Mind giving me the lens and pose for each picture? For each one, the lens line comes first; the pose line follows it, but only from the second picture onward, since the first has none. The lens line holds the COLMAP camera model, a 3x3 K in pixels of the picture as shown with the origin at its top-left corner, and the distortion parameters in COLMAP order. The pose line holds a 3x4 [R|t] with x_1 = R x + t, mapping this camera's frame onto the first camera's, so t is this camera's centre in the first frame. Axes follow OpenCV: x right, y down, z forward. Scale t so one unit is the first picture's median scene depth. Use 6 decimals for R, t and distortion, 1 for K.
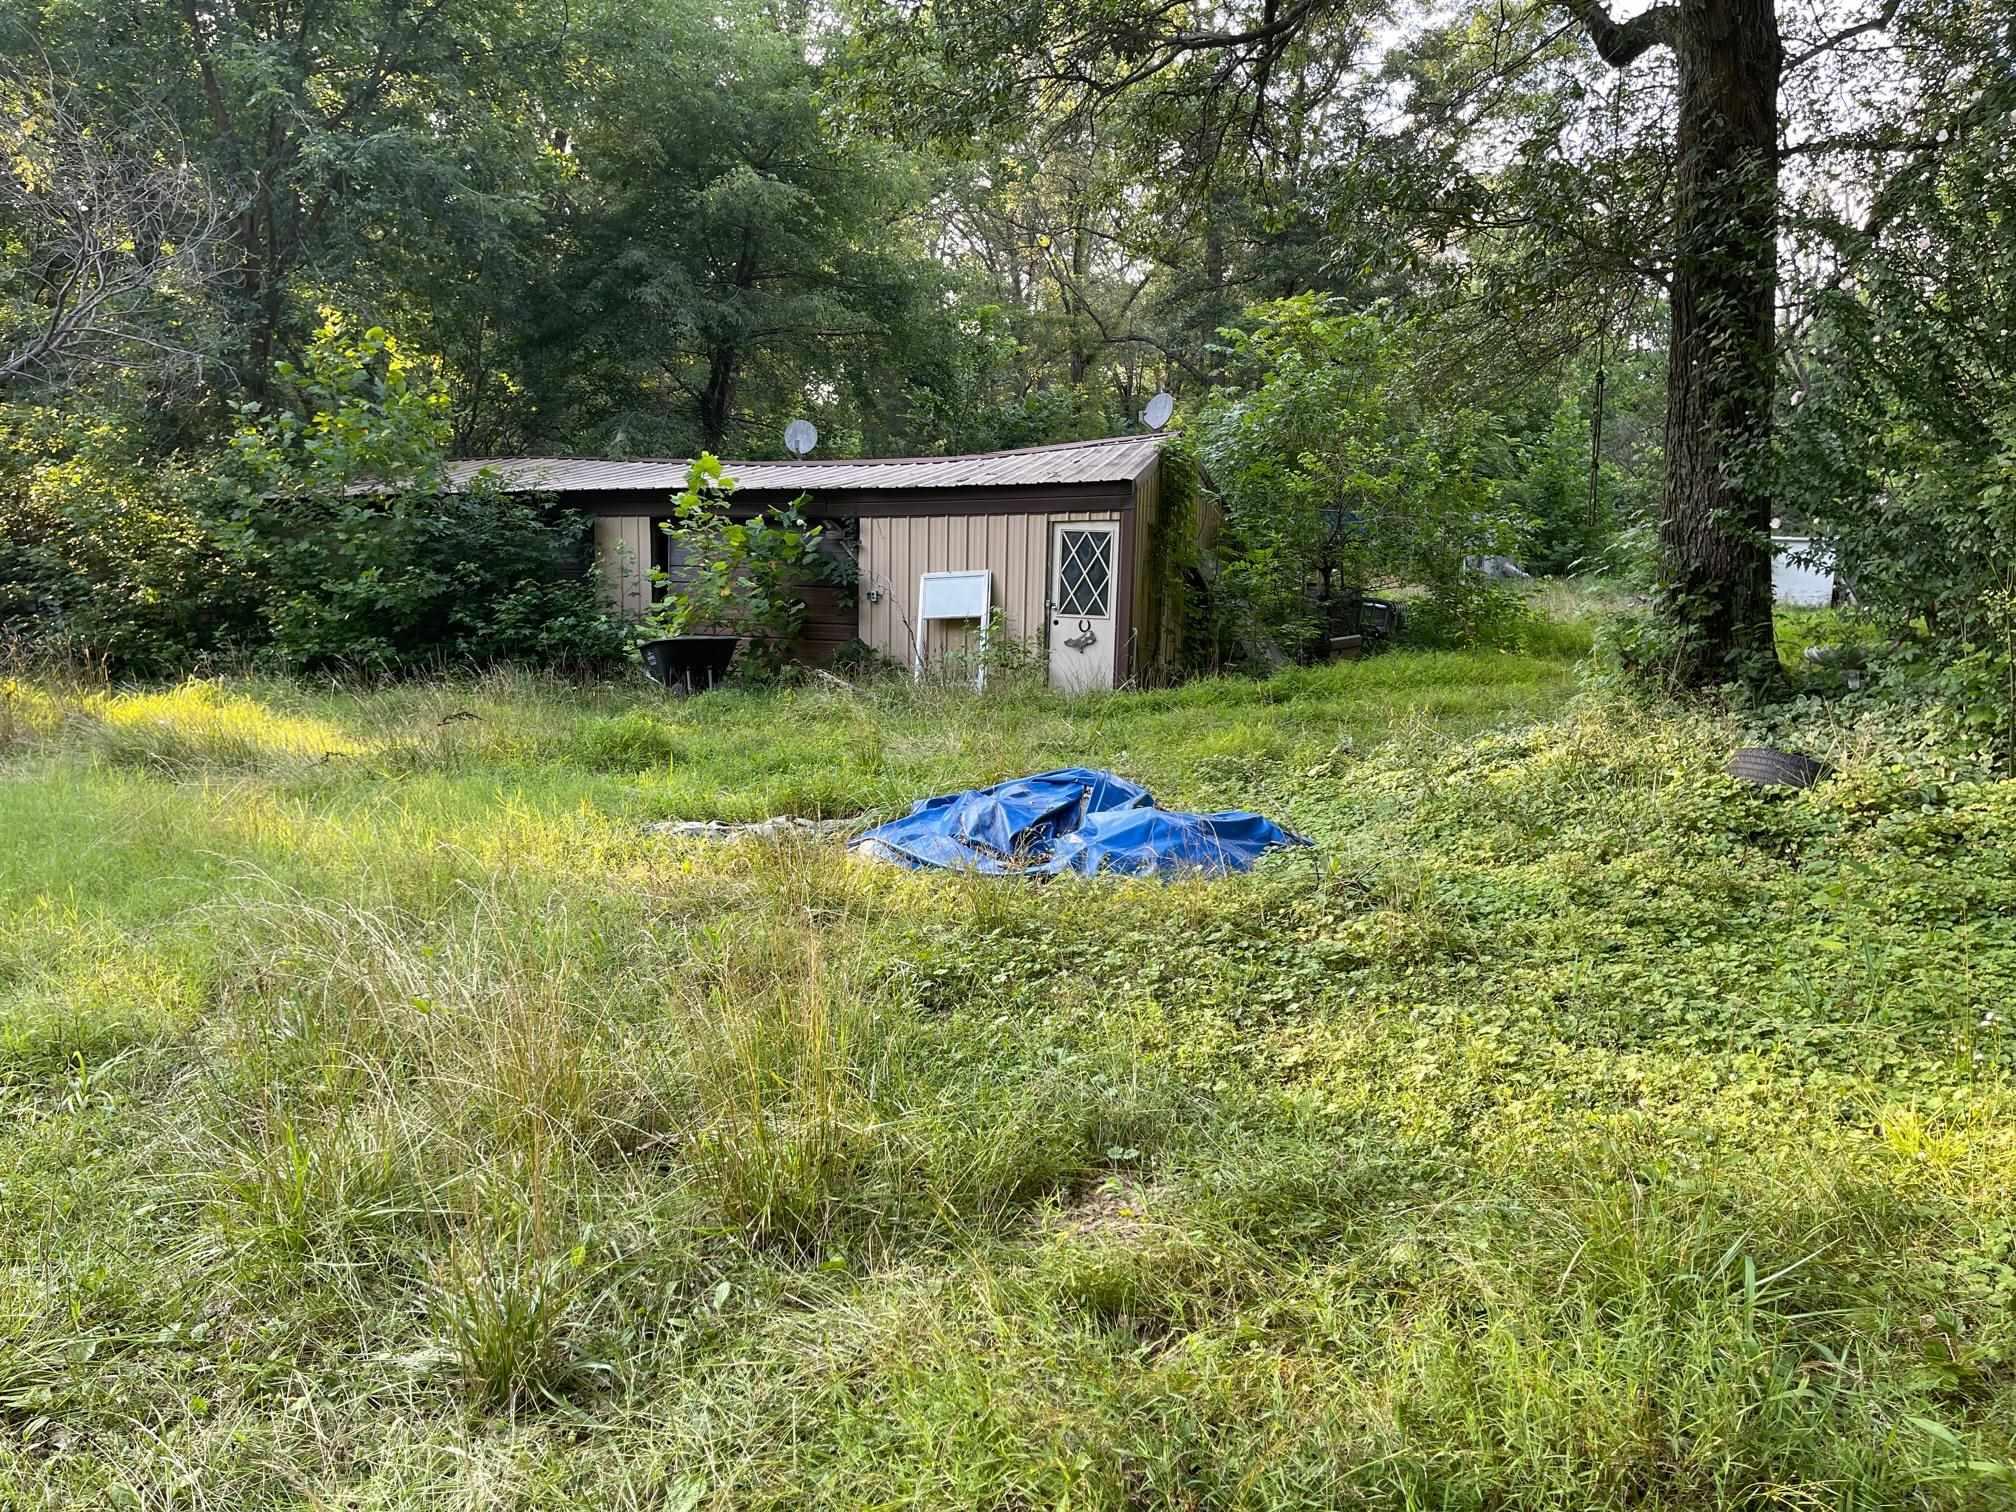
lens RADIAL K [[1509.1, 0, 1008.6], [0, 1509.1, 769.1], [0, 0, 1]] dist [0.069553, -0.091894]
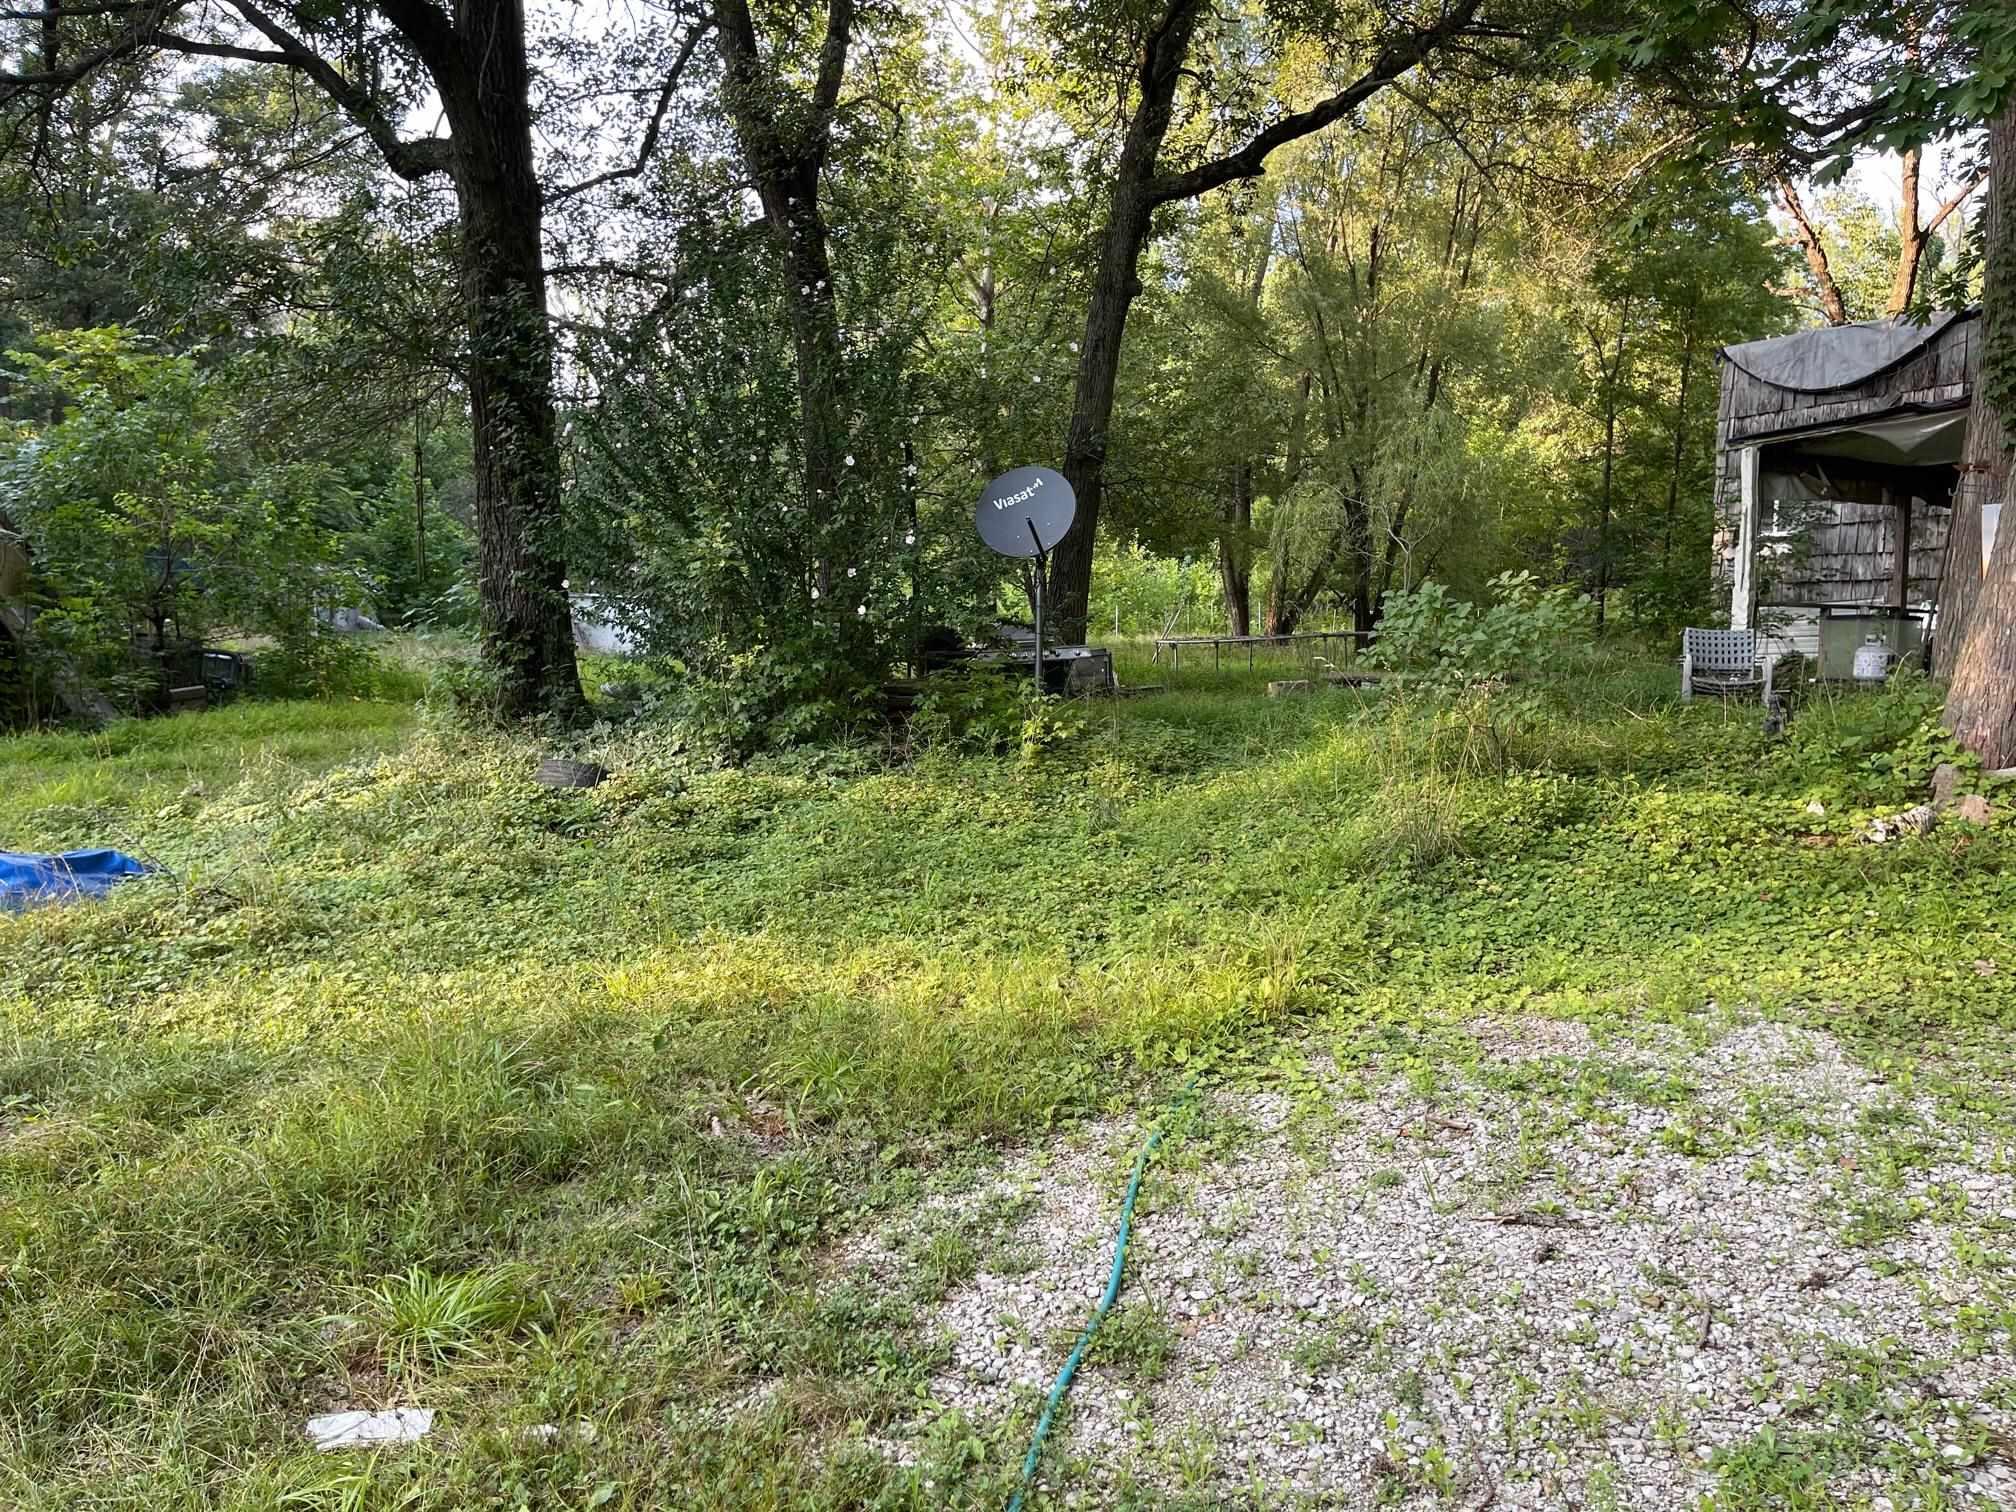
lens RADIAL K [[1509.1, 0, 1010.7], [0, 1509.1, 776.6], [0, 0, 1]] dist [0.069553, -0.091894]
pose [[0.756761, -0.062128, 0.650733, -0.036465], [0.081652, 0.996661, 0.000199, 0.023887], [-0.648572, 0.052983, 0.759307, -0.160506]]
